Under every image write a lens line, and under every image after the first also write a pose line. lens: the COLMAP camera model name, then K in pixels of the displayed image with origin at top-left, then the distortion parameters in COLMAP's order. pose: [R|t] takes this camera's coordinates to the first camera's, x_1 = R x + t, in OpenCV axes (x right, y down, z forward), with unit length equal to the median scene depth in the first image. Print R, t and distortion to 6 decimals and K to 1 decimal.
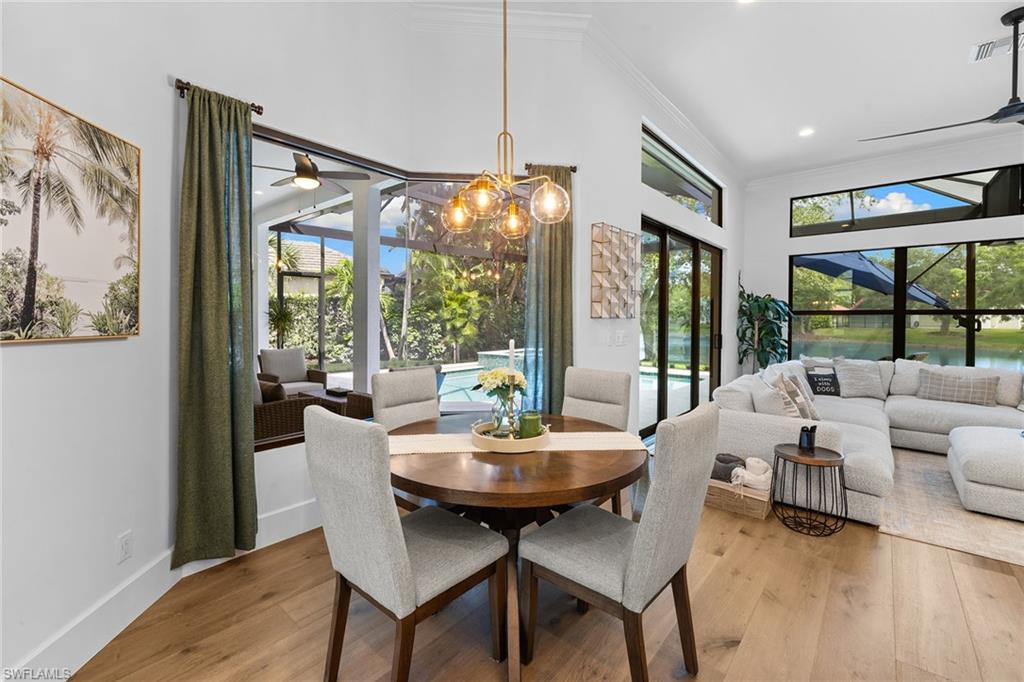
lens RADIAL K [[434.2, 0, 504.5], [0, 434.2, 324.5], [0, 0, 1]] dist [0.001205, -0.000026]
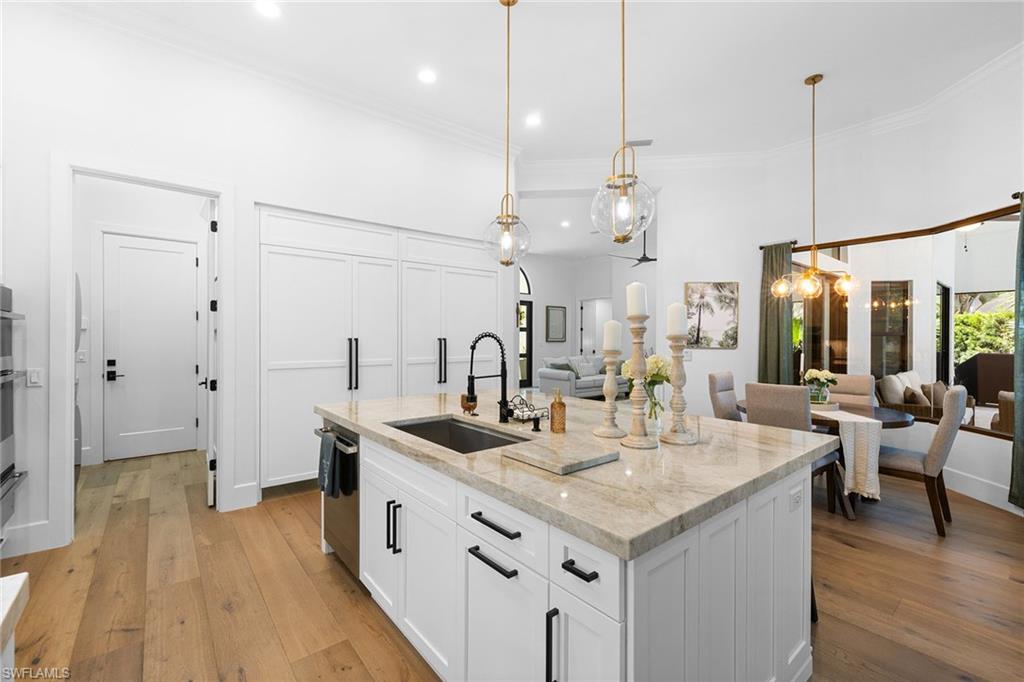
lens RADIAL K [[434.2, 0, 510.8], [0, 434.2, 340.4], [0, 0, 1]] dist [0.001205, -0.000026]
pose [[-0.178981, 0.003099, -0.983848, 0.913677], [-0.016098, 0.999852, 0.006078, -0.007242], [0.983721, 0.016926, -0.178905, 0.021650]]
